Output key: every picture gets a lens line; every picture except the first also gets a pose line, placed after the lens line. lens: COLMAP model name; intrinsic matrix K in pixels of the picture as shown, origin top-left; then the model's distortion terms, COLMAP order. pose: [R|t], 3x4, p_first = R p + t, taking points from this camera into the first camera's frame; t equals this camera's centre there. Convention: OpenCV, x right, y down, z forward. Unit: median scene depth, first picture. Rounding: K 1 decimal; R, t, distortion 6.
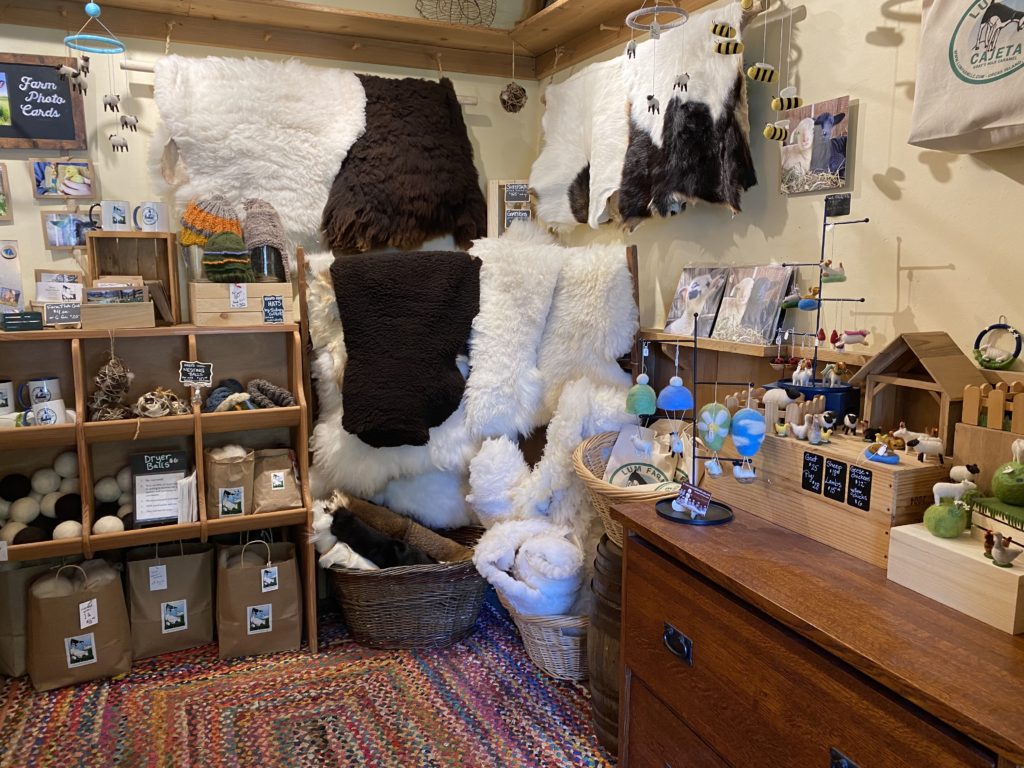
lens RADIAL K [[774.5, 0, 522.9], [0, 774.5, 381.7], [0, 0, 1]] dist [0.019847, -0.013051]
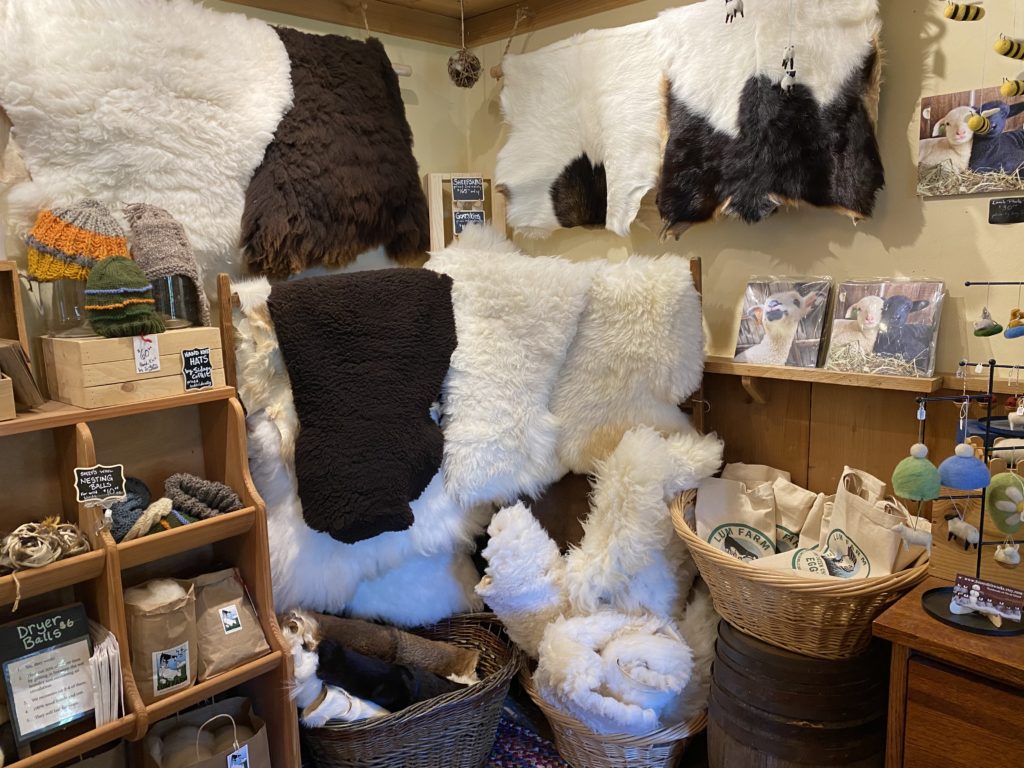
lens RADIAL K [[774.5, 0, 502.2], [0, 774.5, 382.8], [0, 0, 1]] dist [0.019847, -0.013051]
pose [[0.936185, -0.090560, 0.339642, -0.308494], [0.083277, 0.995876, 0.035992, -0.084631], [-0.341501, -0.005411, 0.939866, 0.281017]]
